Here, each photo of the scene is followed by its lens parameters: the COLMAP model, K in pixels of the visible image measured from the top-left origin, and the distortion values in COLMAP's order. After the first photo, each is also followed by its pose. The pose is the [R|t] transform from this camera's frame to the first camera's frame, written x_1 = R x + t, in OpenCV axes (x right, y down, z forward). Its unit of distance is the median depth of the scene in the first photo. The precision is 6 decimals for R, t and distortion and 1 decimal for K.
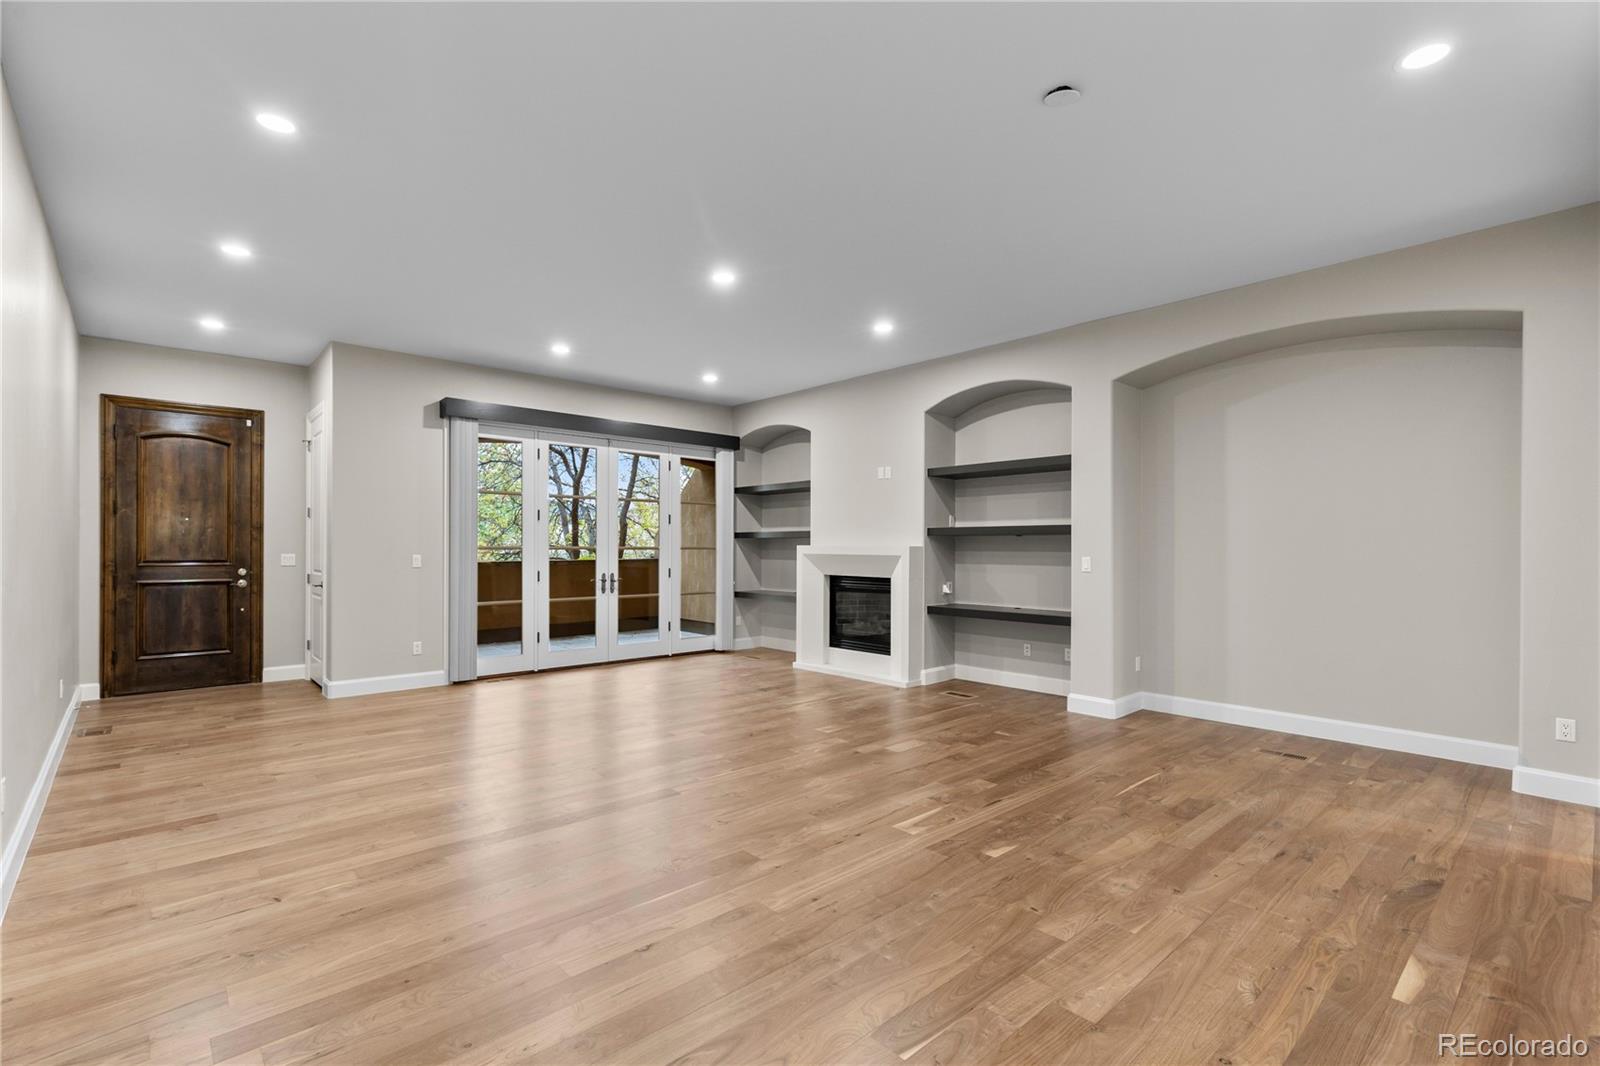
lens RADIAL K [[725.8, 0, 793.9], [0, 725.8, 536.1], [0, 0, 1]] dist [0.003962, 0.000393]
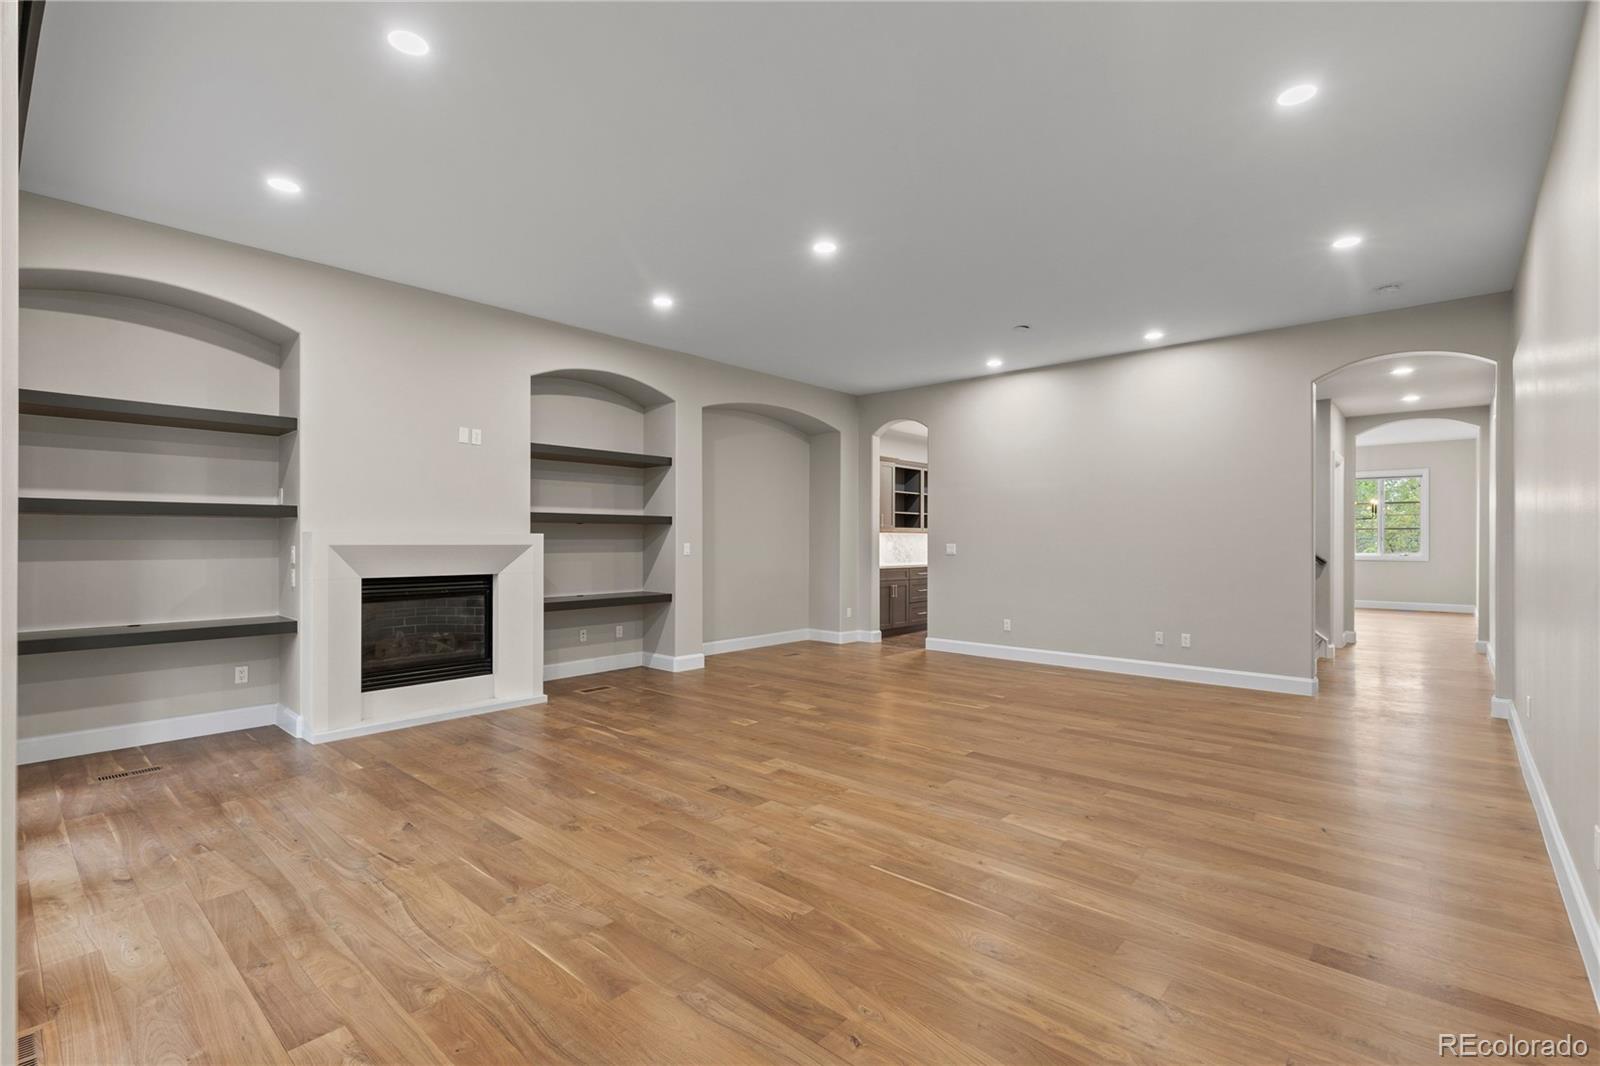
lens RADIAL K [[725.8, 0, 805.1], [0, 725.8, 534.7], [0, 0, 1]] dist [0.003962, 0.000393]
pose [[-0.128654, 0.004028, 0.991681, -0.692390], [-0.020880, 0.999759, -0.006770, 0.013873], [-0.991470, -0.021577, -0.128539, 0.778625]]
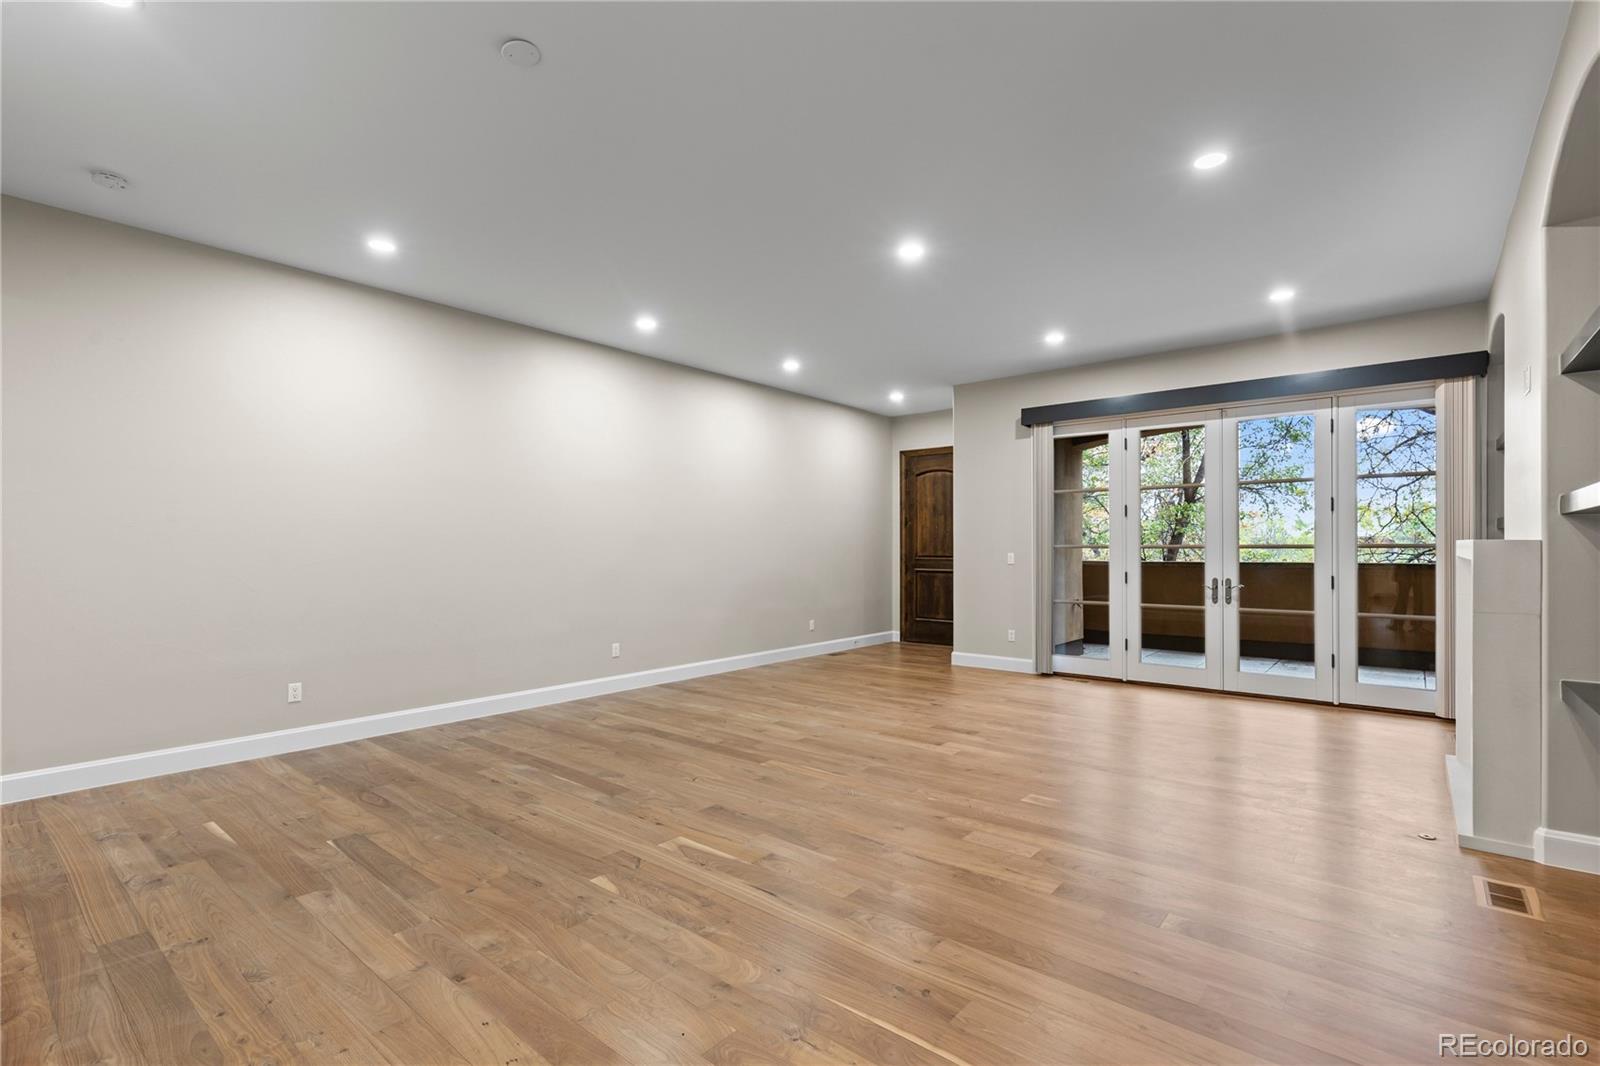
lens RADIAL K [[725.8, 0, 796.8], [0, 725.8, 545.8], [0, 0, 1]] dist [0.003962, 0.000393]
pose [[0.141901, -0.004180, -0.989872, 0.536087], [0.017875, 0.999839, -0.001659, 0.009682], [0.989719, -0.017459, 0.141953, 0.494571]]
